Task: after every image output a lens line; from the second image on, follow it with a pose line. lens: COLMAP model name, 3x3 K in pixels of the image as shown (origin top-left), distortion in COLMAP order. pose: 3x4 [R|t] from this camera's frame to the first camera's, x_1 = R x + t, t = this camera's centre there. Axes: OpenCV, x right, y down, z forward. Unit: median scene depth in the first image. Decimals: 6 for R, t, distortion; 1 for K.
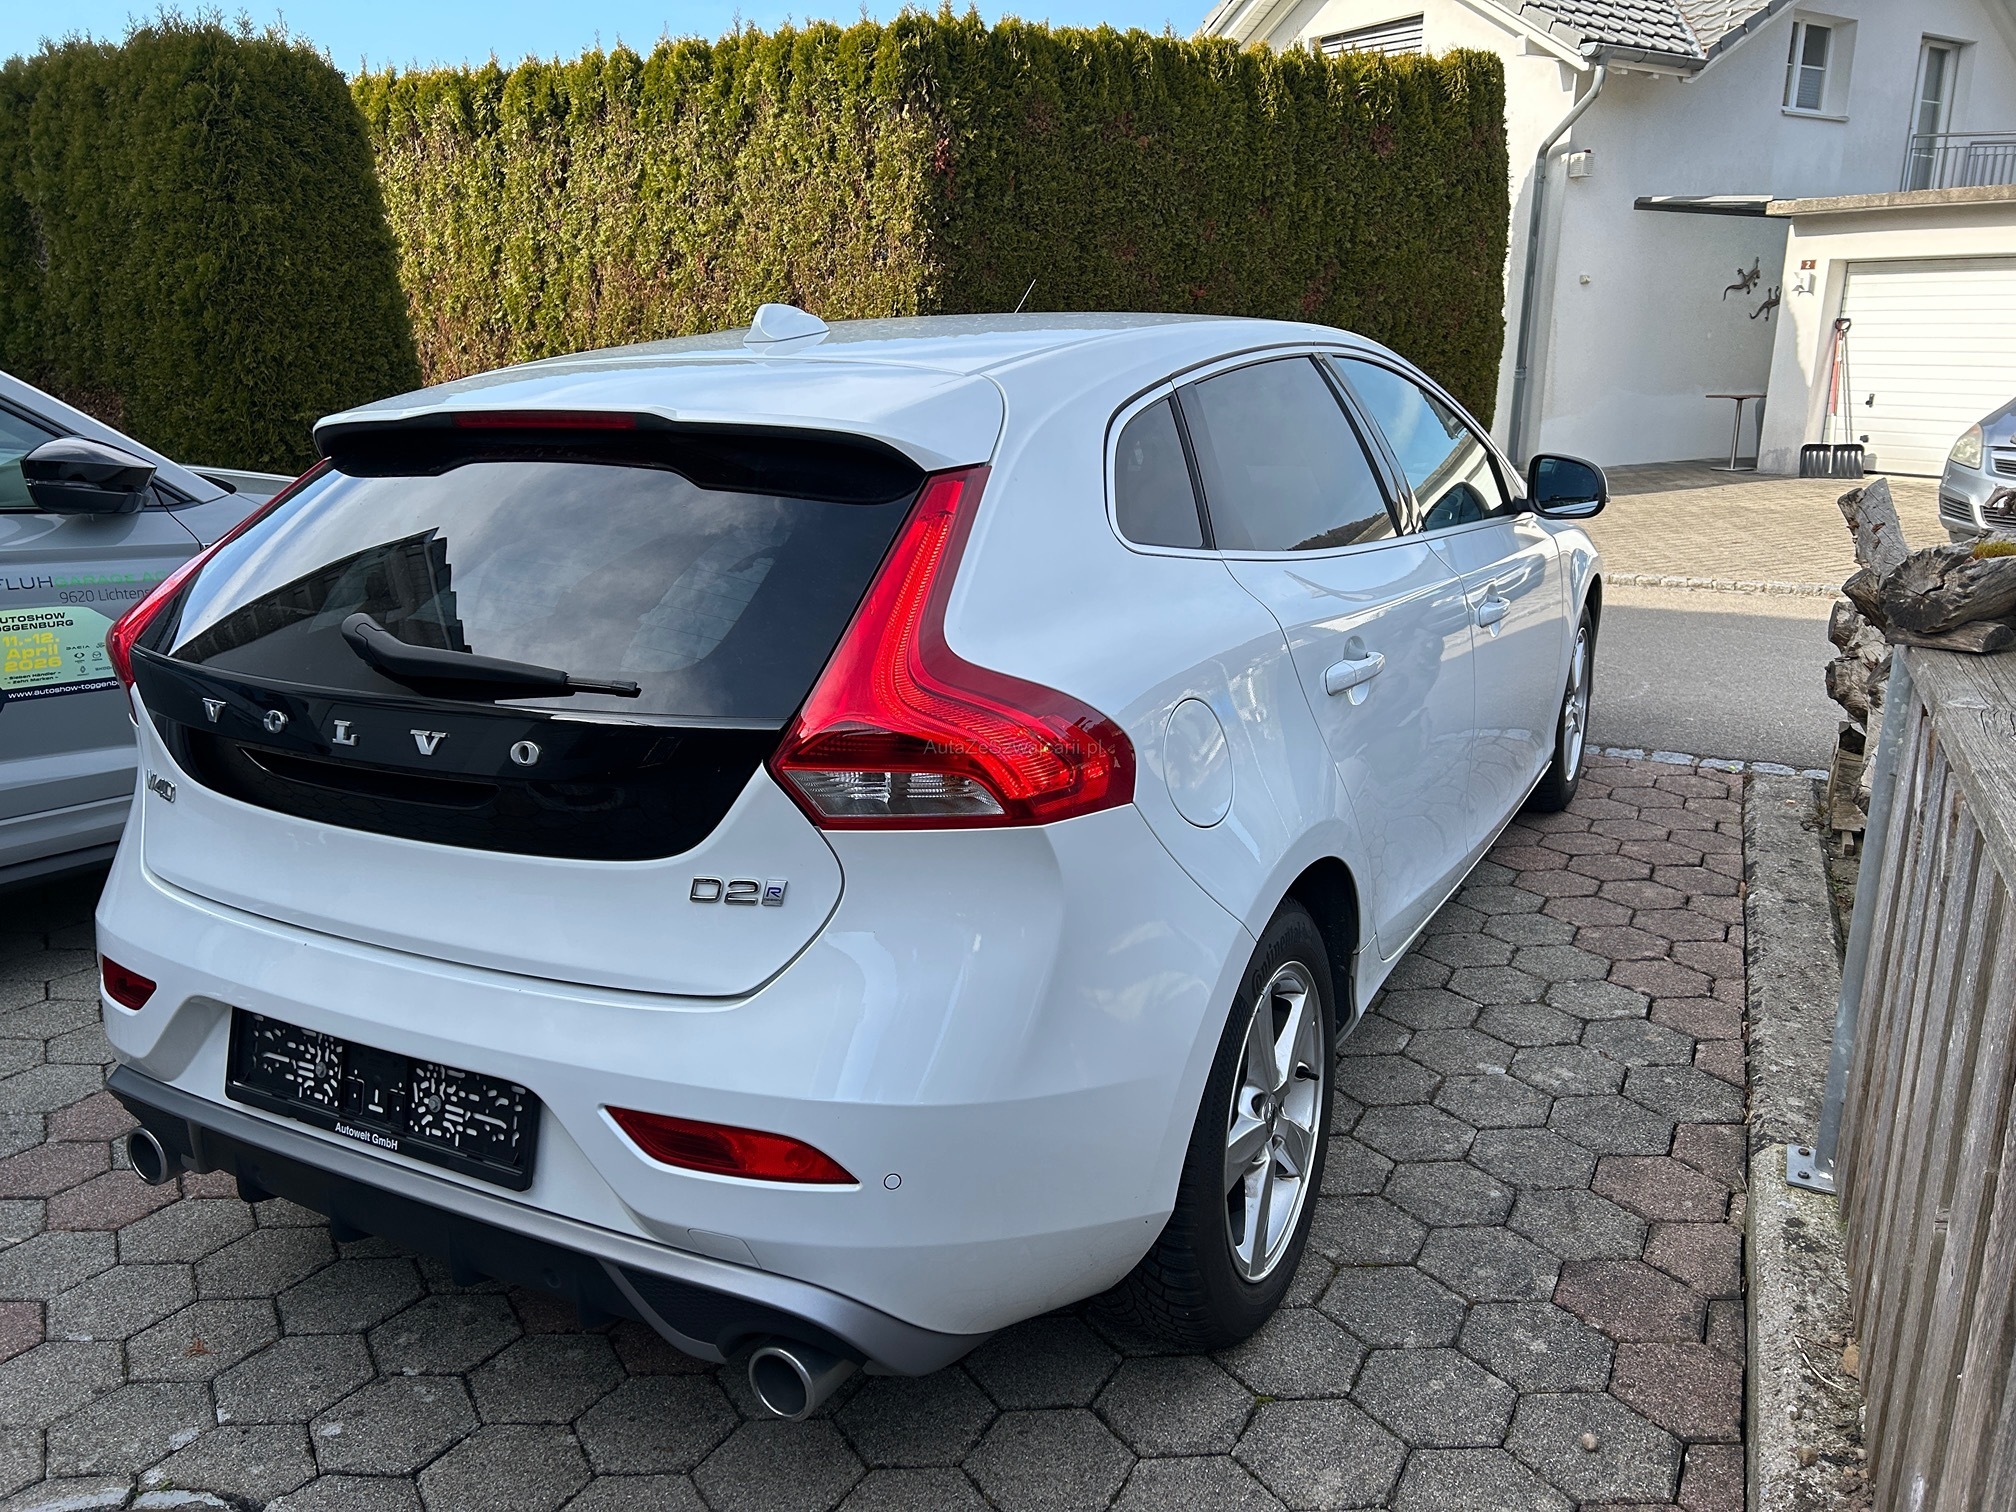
lens RADIAL K [[1513.1, 0, 1001.4], [0, 1513.1, 753.8], [0, 0, 1]] dist [0.051638, -0.063107]
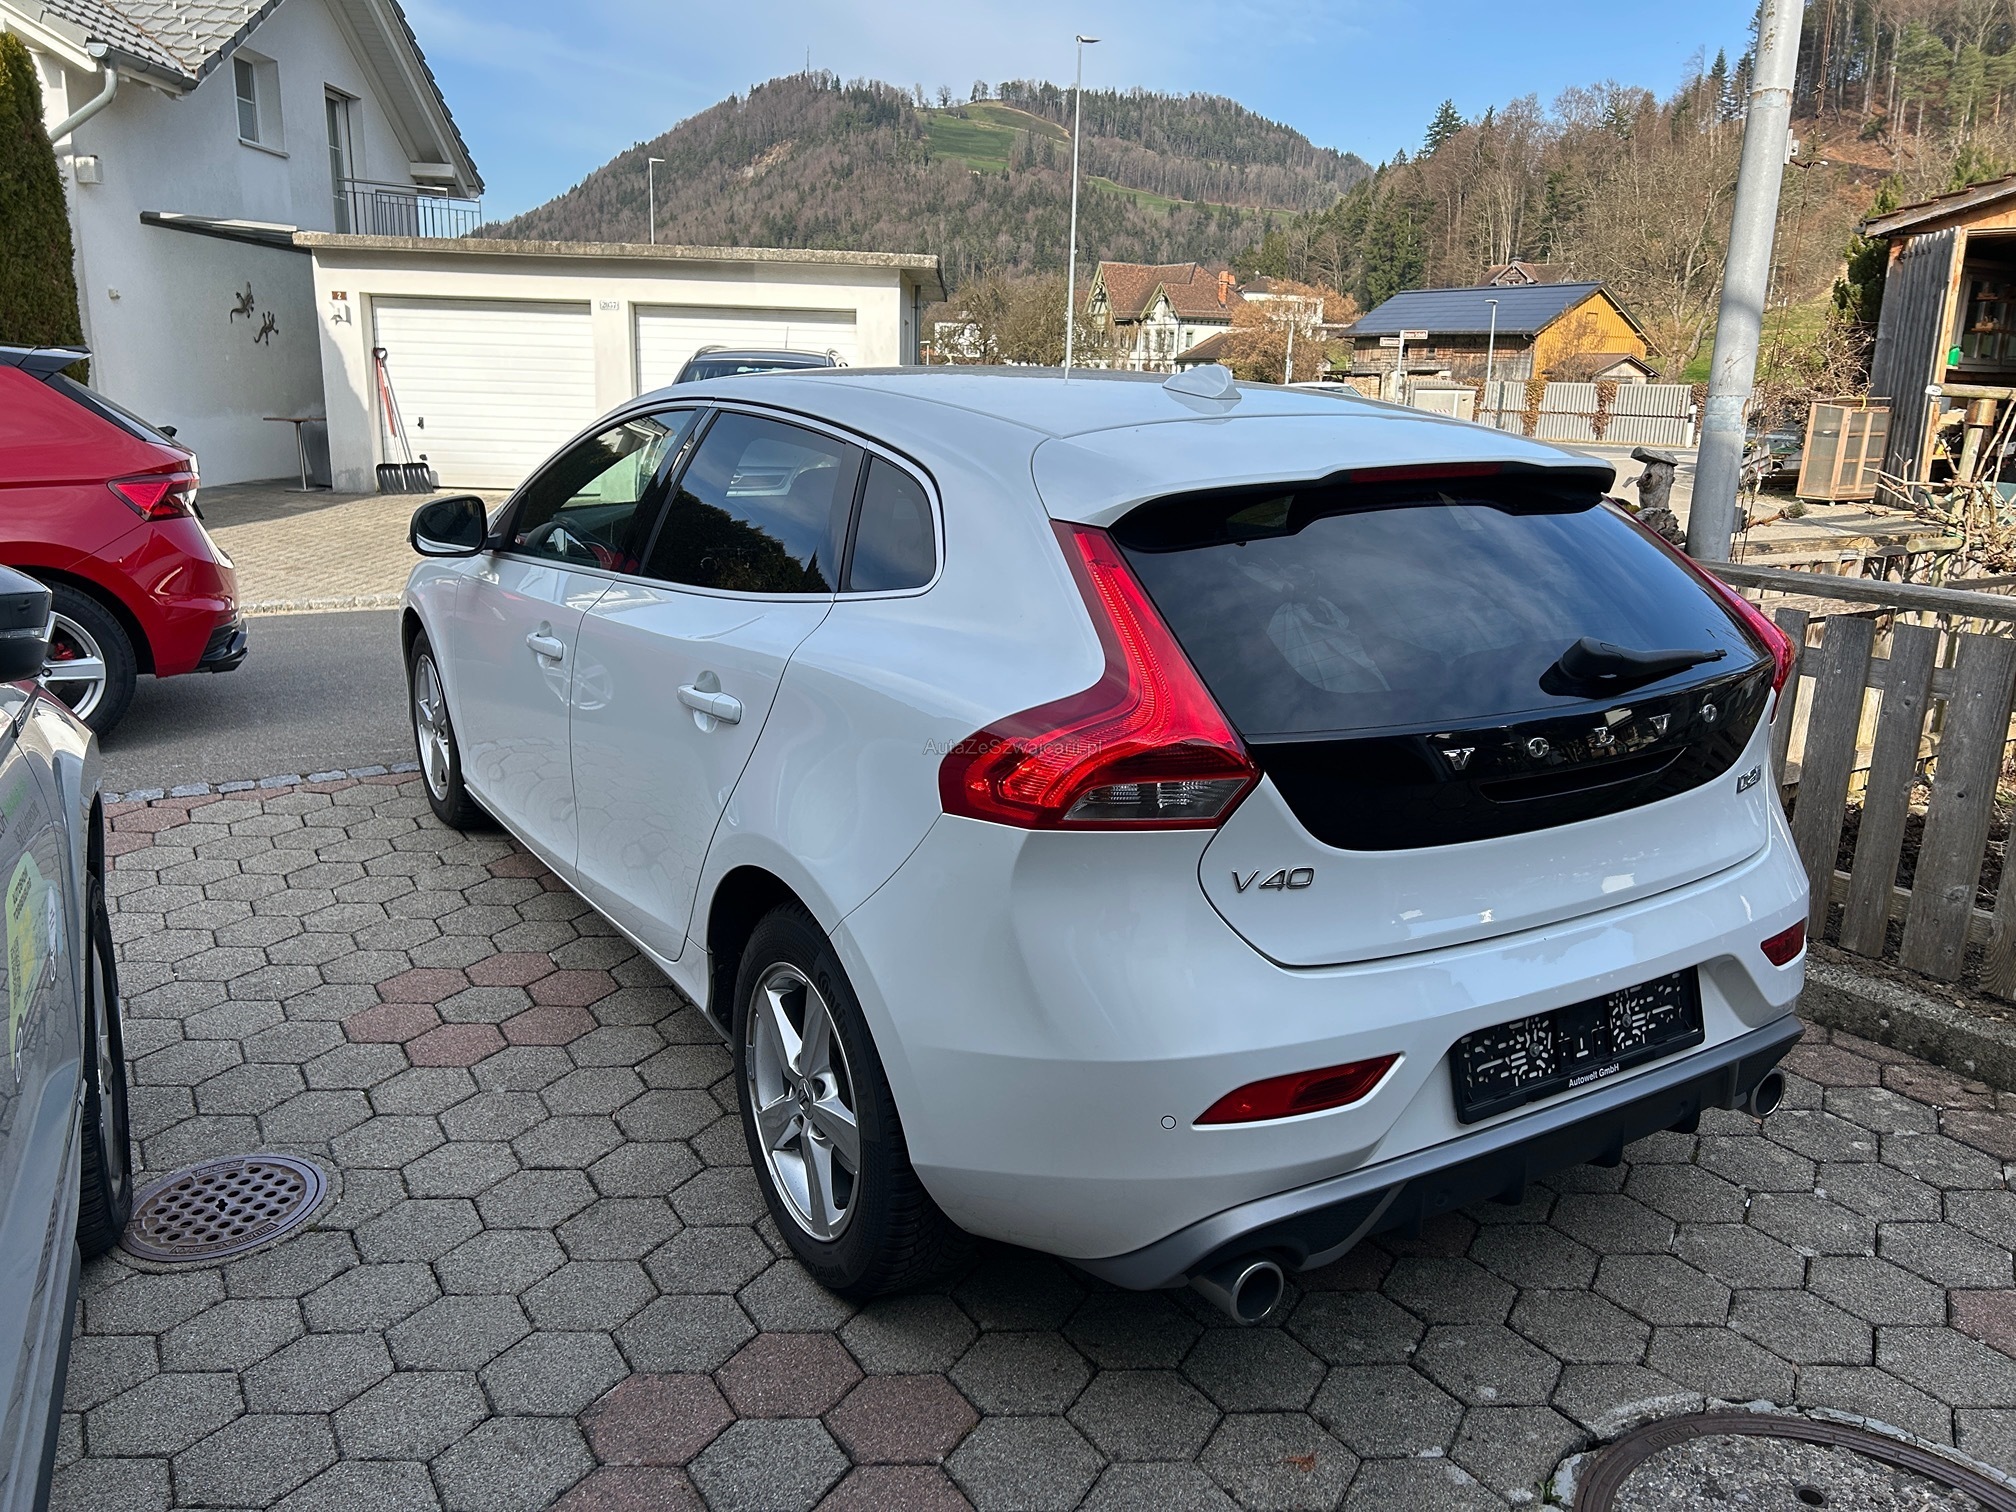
lens RADIAL K [[1513.1, 0, 1002.5], [0, 1513.1, 760.7], [0, 0, 1]] dist [0.051638, -0.063107]
pose [[0.499542, -0.196320, 0.843751, -0.201113], [0.201746, 0.973567, 0.107081, -0.026245], [-0.842470, 0.116732, 0.525944, 0.092186]]
